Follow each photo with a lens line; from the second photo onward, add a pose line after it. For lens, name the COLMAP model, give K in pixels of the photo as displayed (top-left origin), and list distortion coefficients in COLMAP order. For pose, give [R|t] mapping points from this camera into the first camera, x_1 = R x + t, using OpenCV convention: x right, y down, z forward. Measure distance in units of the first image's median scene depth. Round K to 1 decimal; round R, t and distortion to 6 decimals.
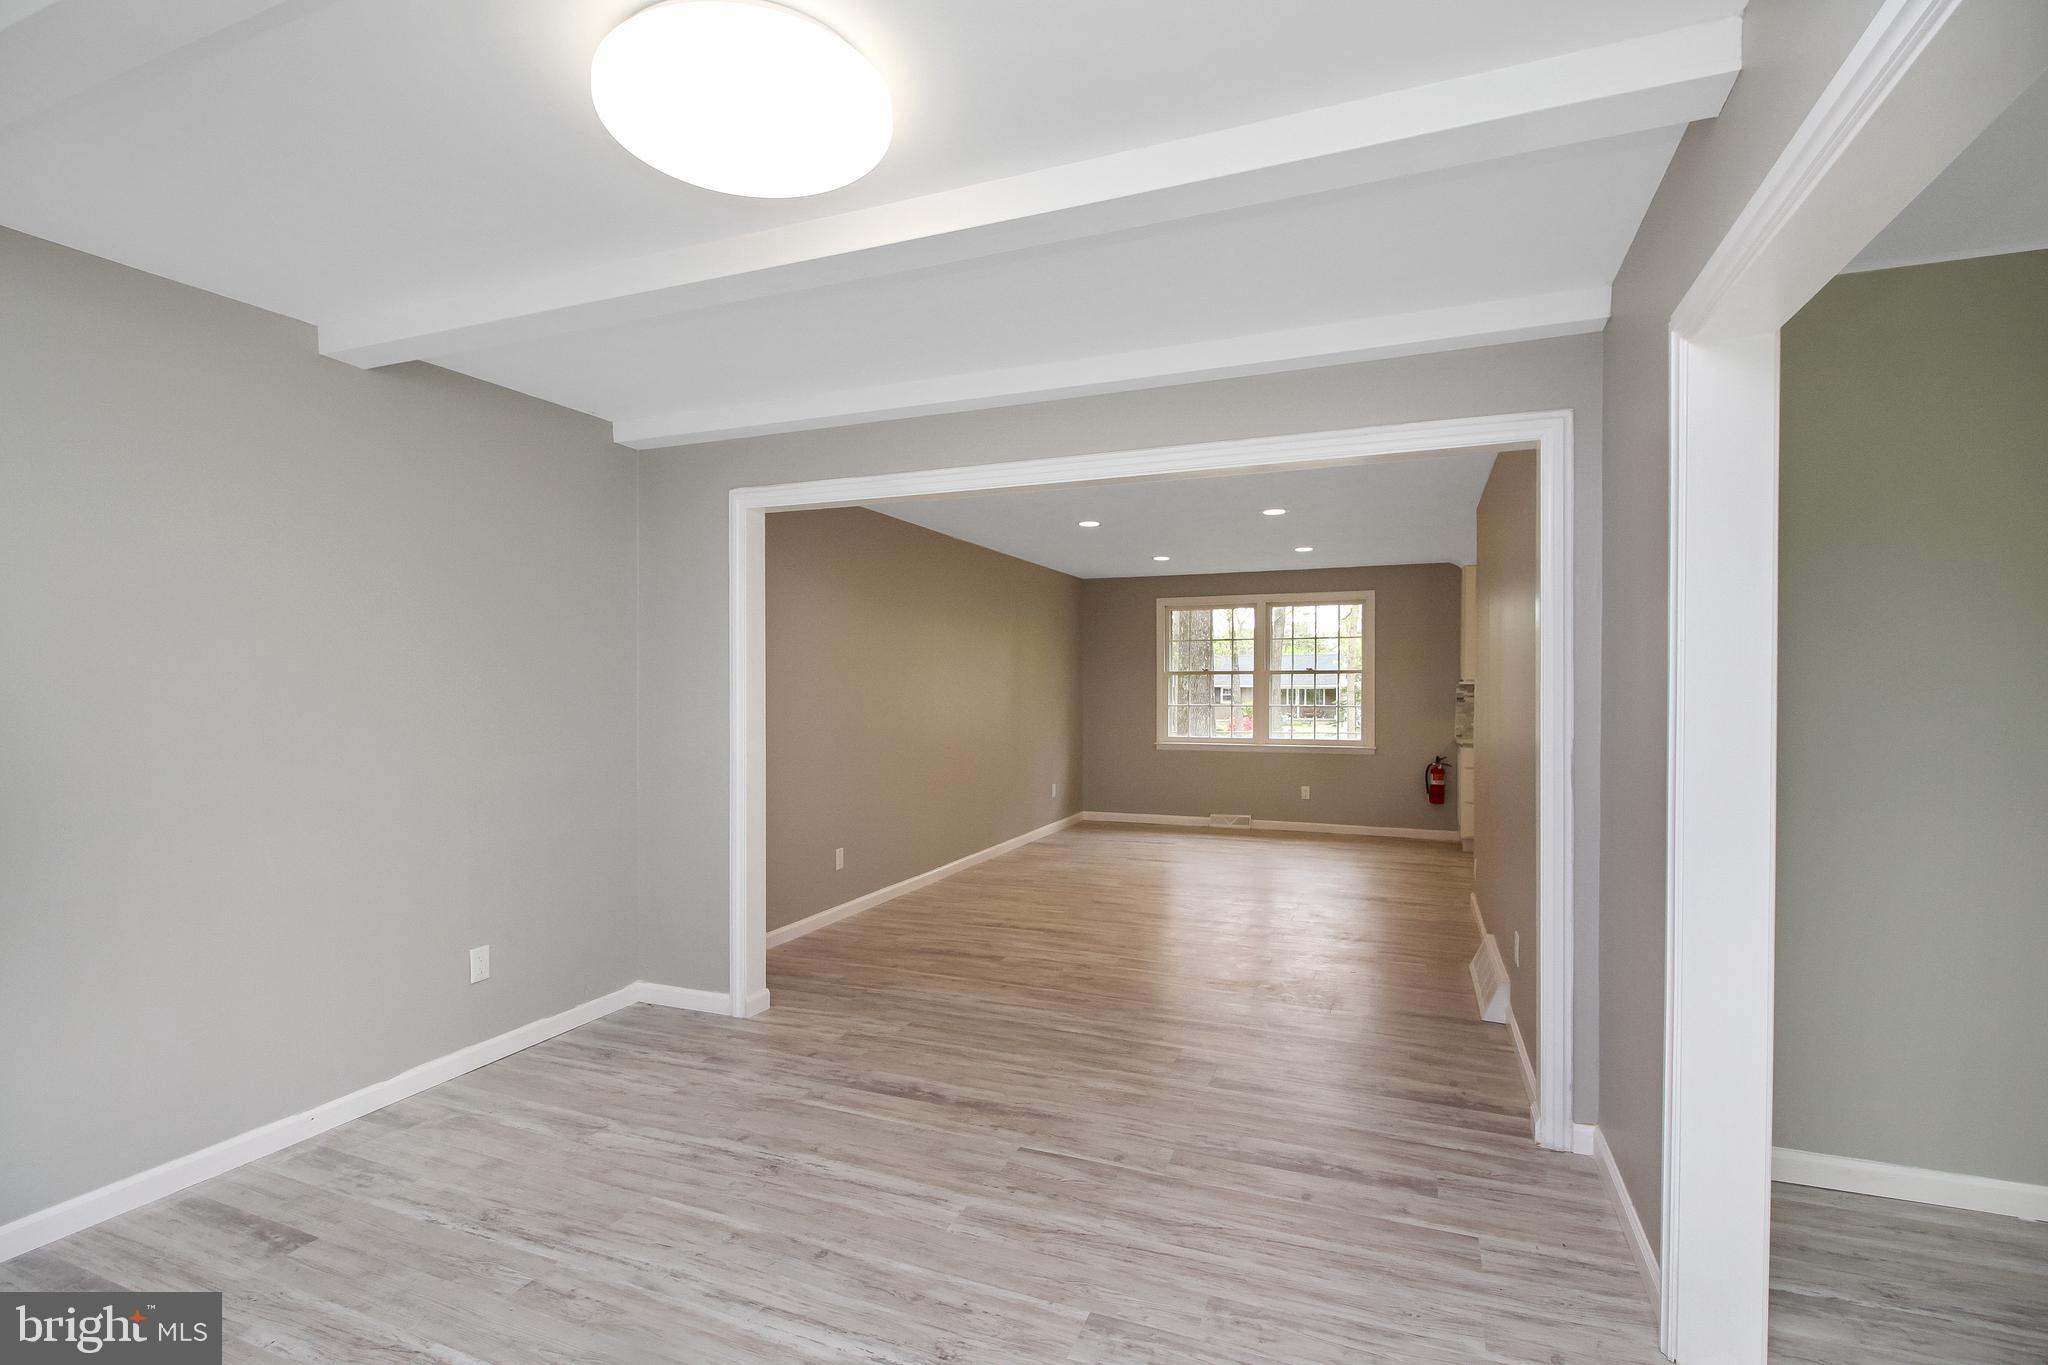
lens RADIAL K [[959.0, 0, 1017.6], [0, 959.0, 675.3], [0, 0, 1]] dist [0.015172, -0.019942]
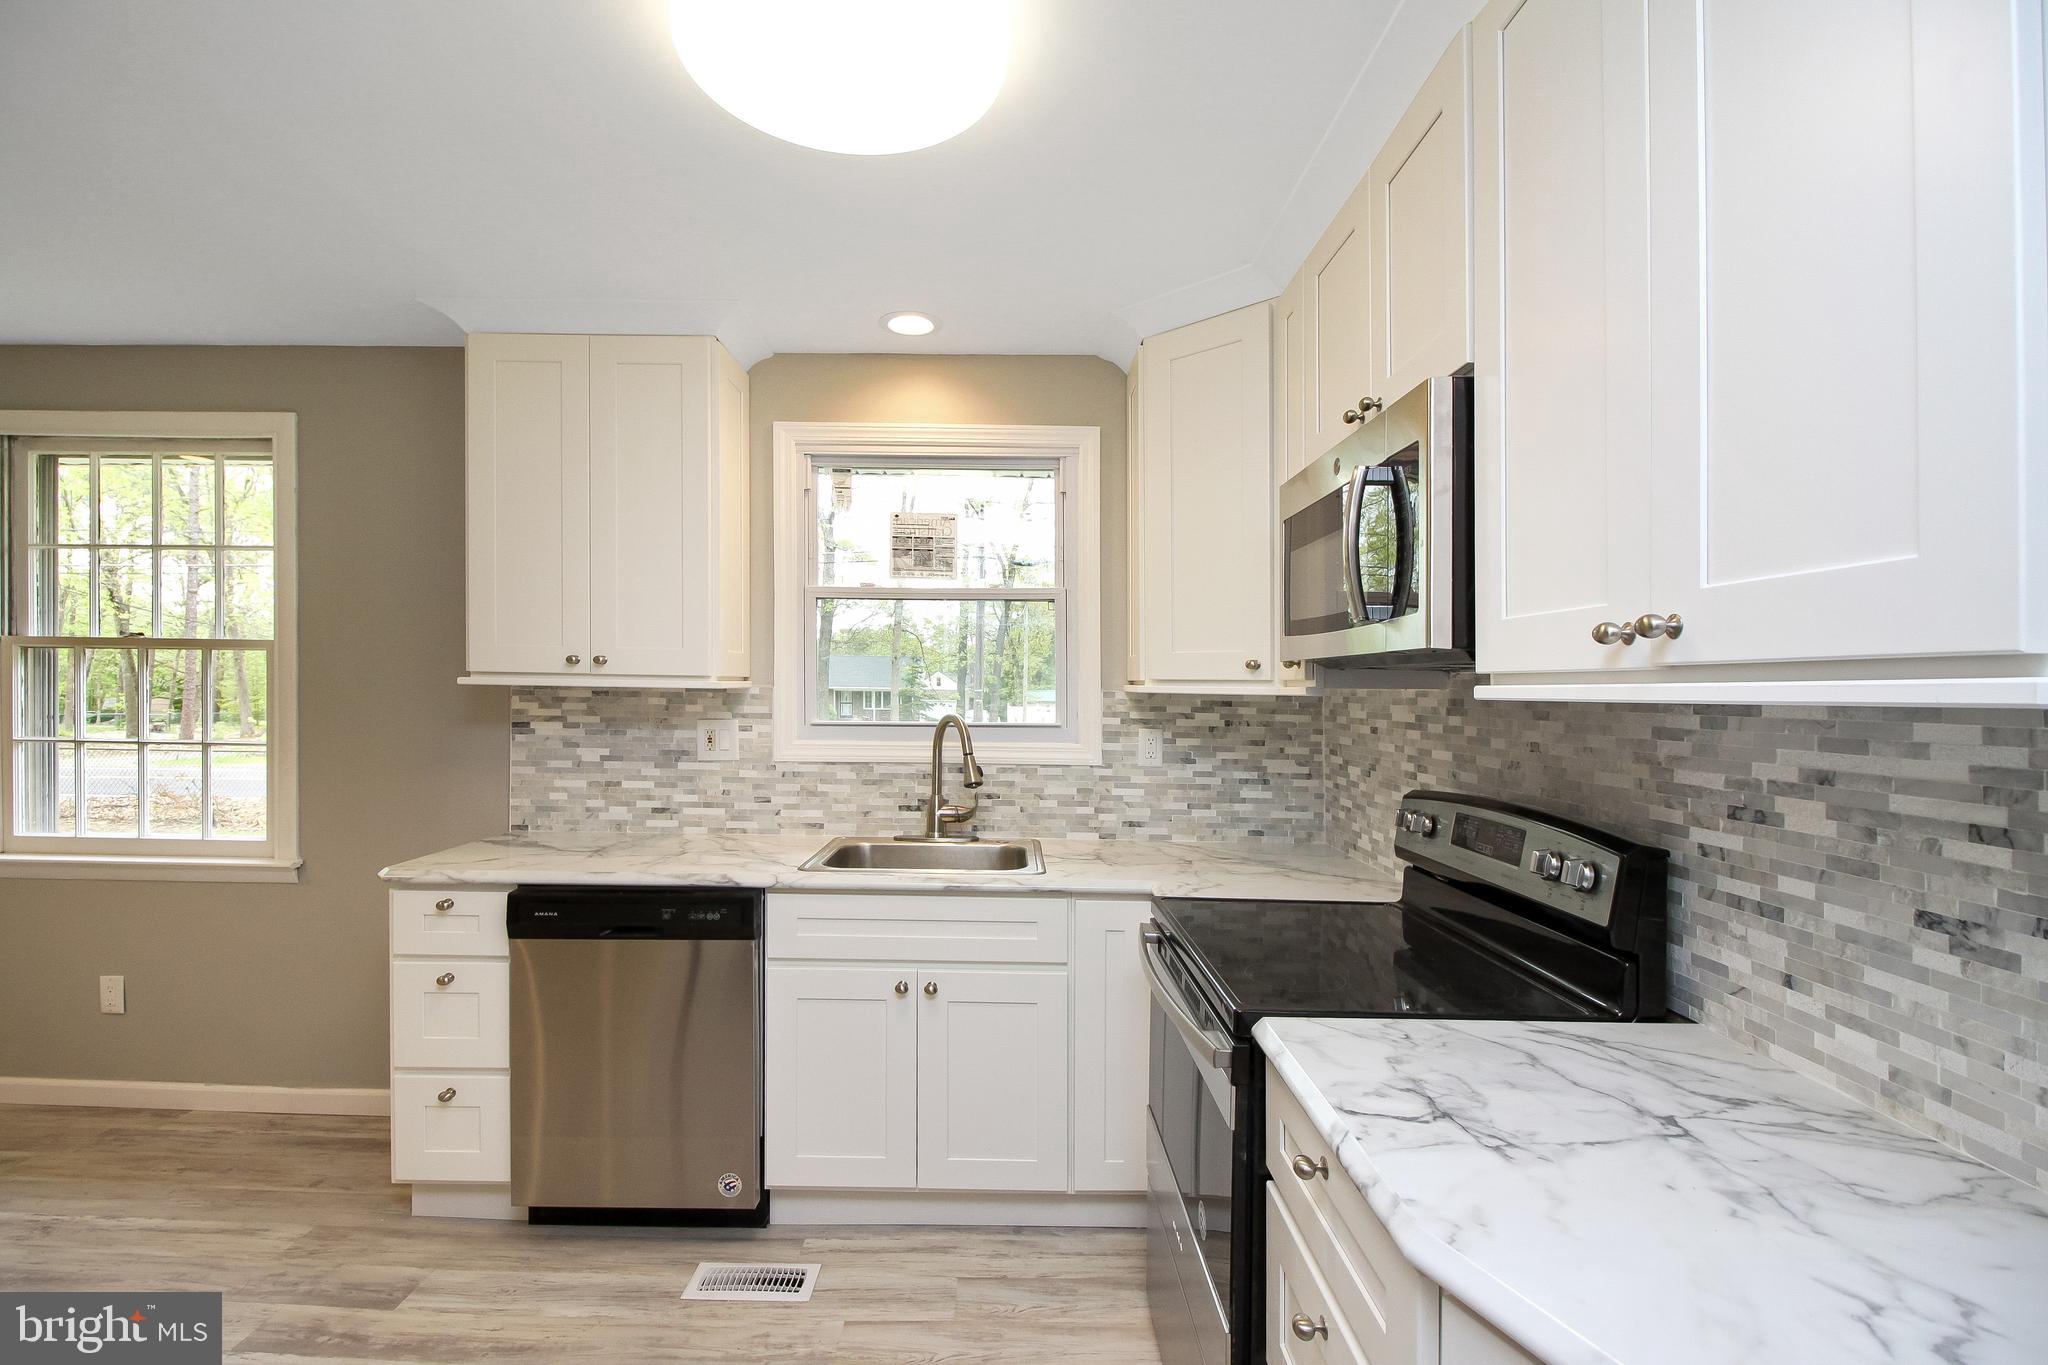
lens RADIAL K [[915.9, 0, 1023.3], [0, 915.9, 693.0], [0, 0, 1]] dist [-0.022749, -0.000907]
pose [[0.916623, 0.015055, 0.399469, 1.049440], [-0.021586, 0.999697, 0.011856, 0.009613], [-0.399170, -0.019490, 0.916670, 1.299460]]
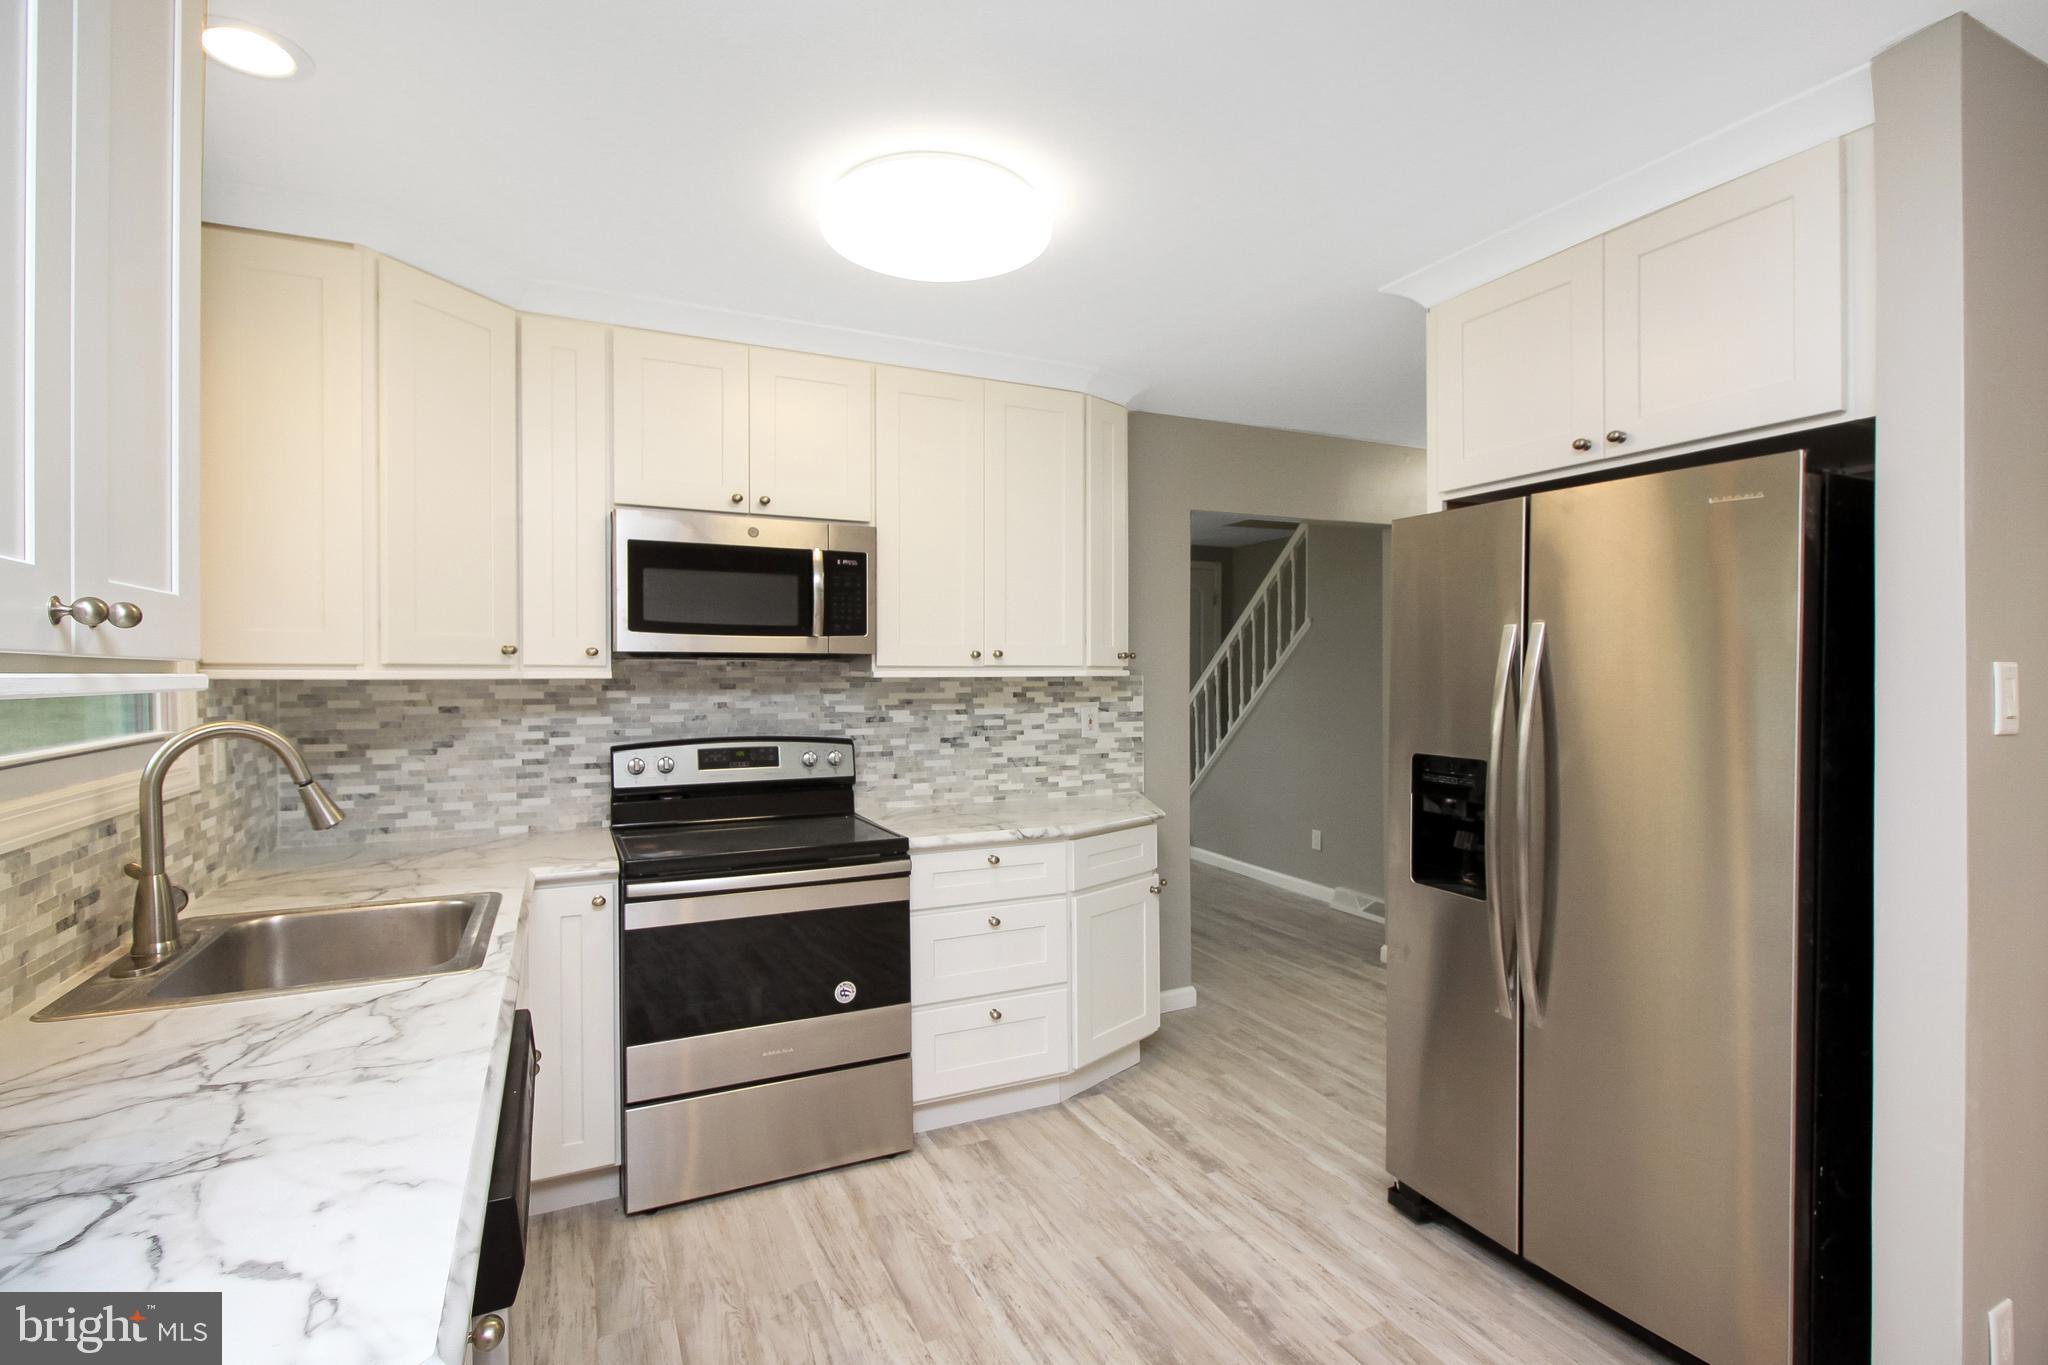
lens RADIAL K [[966.7, 0, 1024.0], [0, 966.7, 682.5], [0, 0, 1]] dist [0.001917, 0.000575]
pose [[-0.742349, -0.002112, 0.670010, 0.725134], [-0.003402, 0.999994, -0.000617, 0.016461], [-0.670005, -0.002737, -0.742351, 2.033588]]
